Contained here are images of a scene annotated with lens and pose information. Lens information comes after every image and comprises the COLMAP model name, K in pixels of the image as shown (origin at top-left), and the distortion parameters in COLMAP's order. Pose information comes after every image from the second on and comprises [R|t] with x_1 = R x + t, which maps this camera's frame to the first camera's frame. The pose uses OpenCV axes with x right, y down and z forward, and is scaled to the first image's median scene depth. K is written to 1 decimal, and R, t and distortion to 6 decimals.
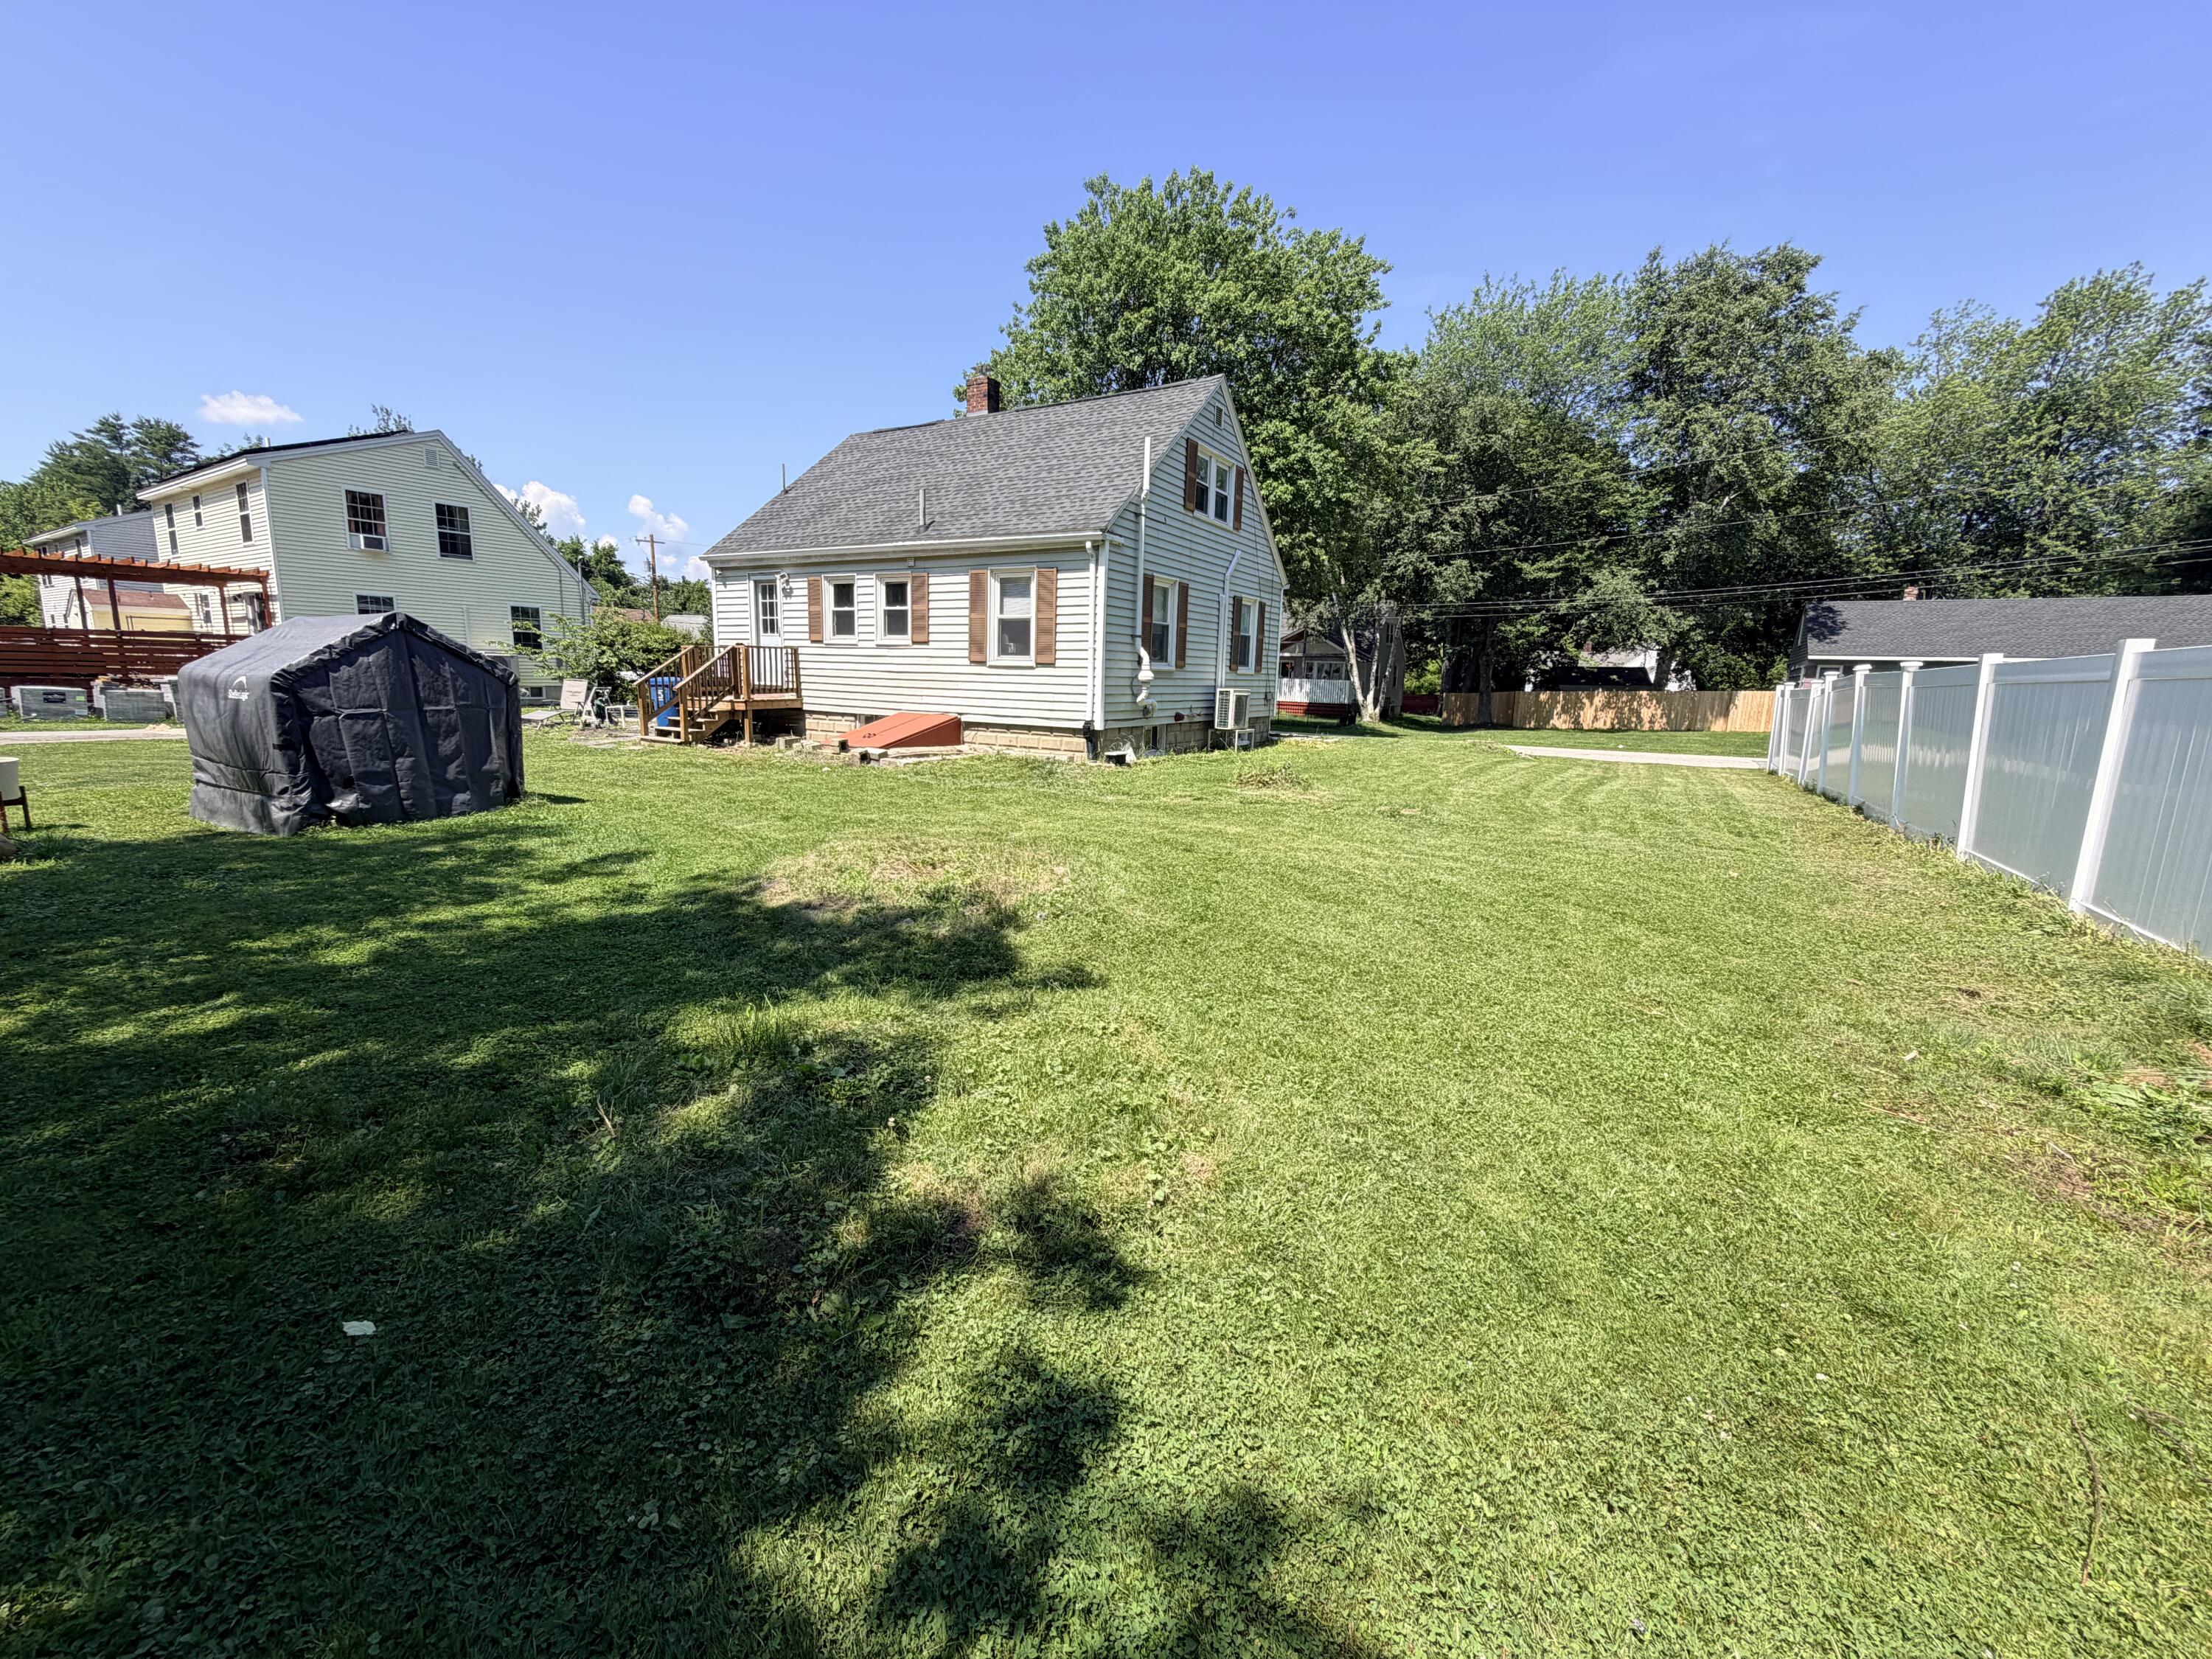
lens RADIAL K [[878.5, 0, 1105.1], [0, 878.5, 821.1], [0, 0, 1]] dist [-0.000686, 0.000239]
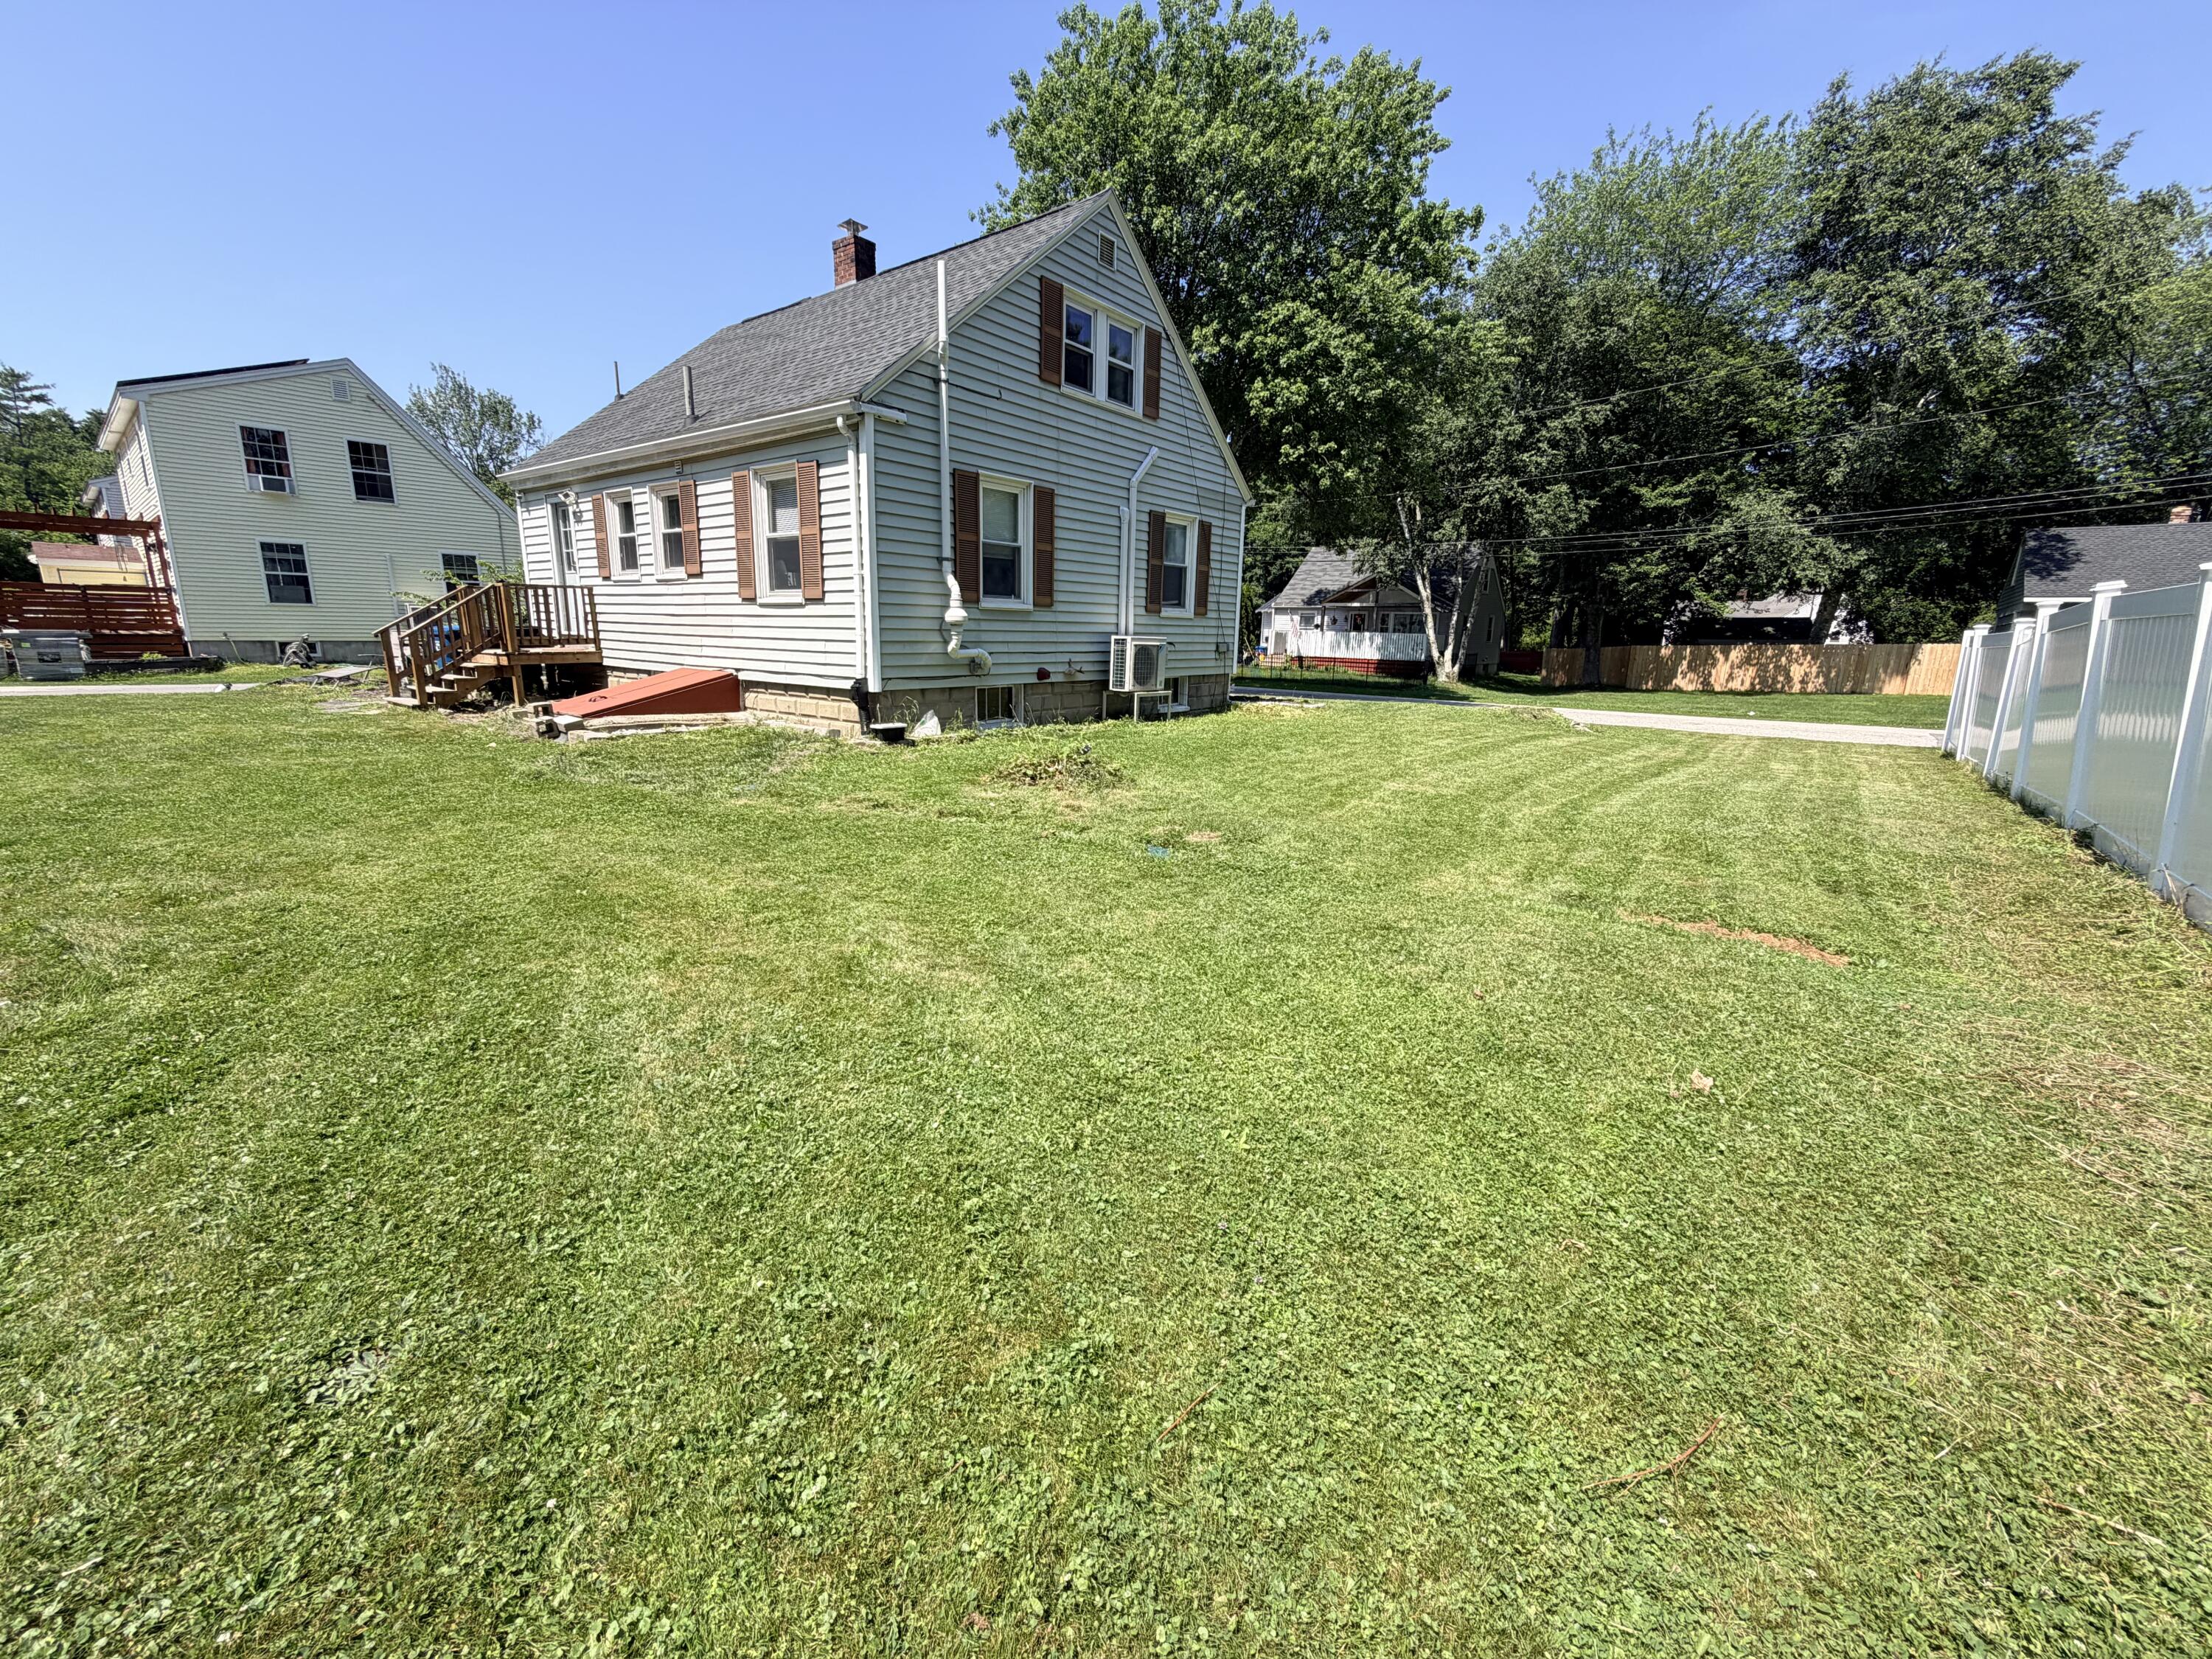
lens RADIAL K [[878.5, 0, 1104.9], [0, 878.5, 823.0], [0, 0, 1]] dist [-0.000686, 0.000239]
pose [[0.991476, 0.021972, -0.128421, 0.136978], [-0.015884, 0.998710, 0.048239, -0.017987], [0.129316, -0.045788, 0.990546, 0.160947]]
